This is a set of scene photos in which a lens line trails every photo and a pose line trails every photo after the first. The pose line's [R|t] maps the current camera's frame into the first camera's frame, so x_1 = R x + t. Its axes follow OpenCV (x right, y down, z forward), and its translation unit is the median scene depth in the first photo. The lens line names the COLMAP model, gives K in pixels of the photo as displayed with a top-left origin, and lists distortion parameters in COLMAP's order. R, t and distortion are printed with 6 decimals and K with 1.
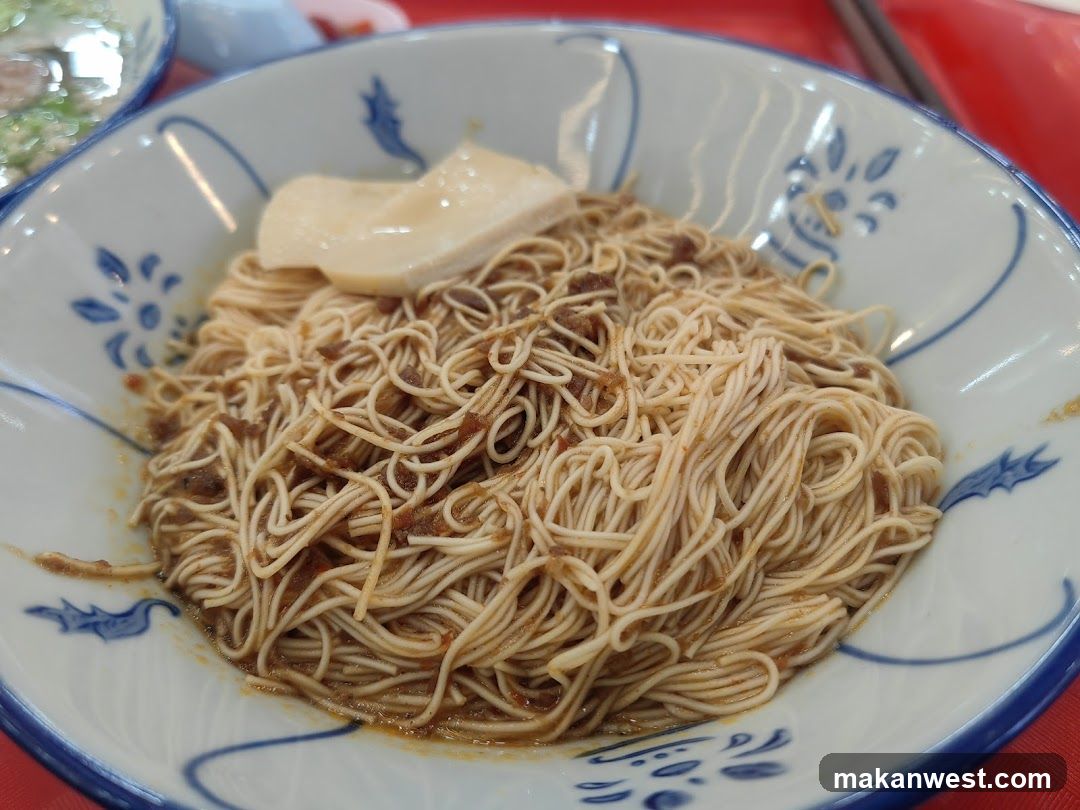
lens RADIAL K [[895.3, 0, 559.0], [0, 895.3, 364.4], [0, 0, 1]] dist [-0.003967, -0.008080]
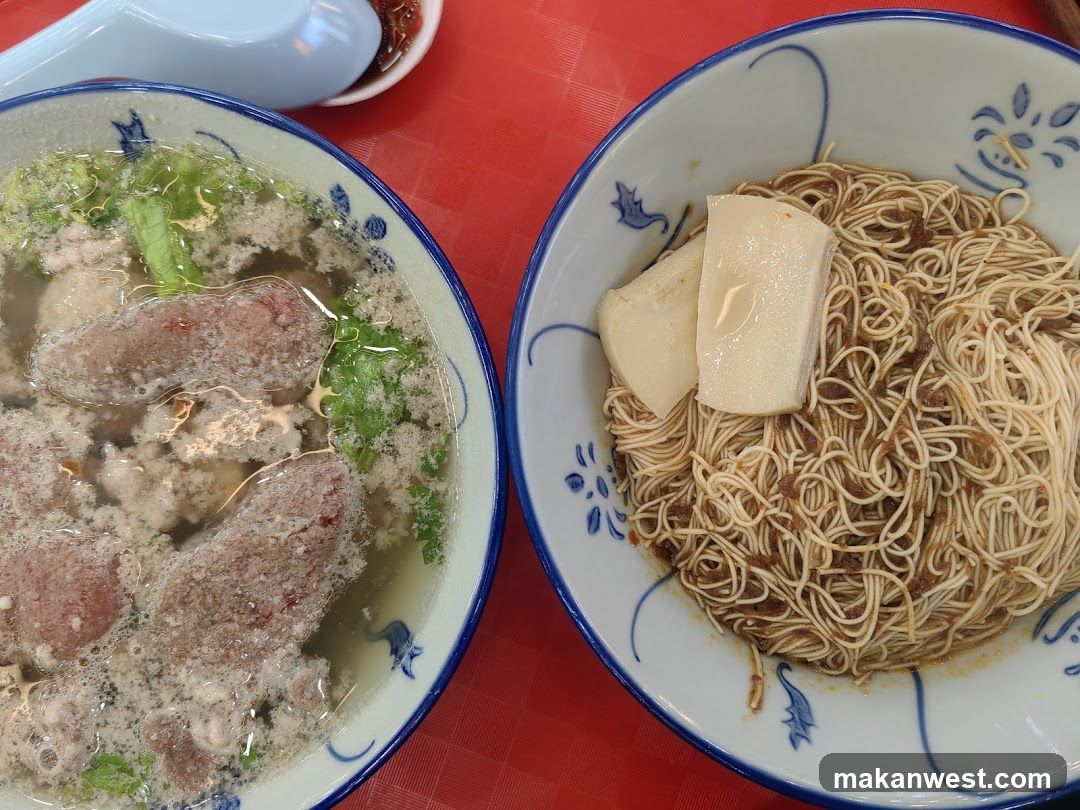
lens RADIAL K [[895.3, 0, 559.0], [0, 895.3, 364.4], [0, 0, 1]] dist [-0.003967, -0.008080]
pose [[0.896381, -0.441138, 0.043573, -0.610353], [0.317801, 0.708051, 0.630608, -1.290622], [-0.309037, -0.551417, 0.774877, 0.118826]]
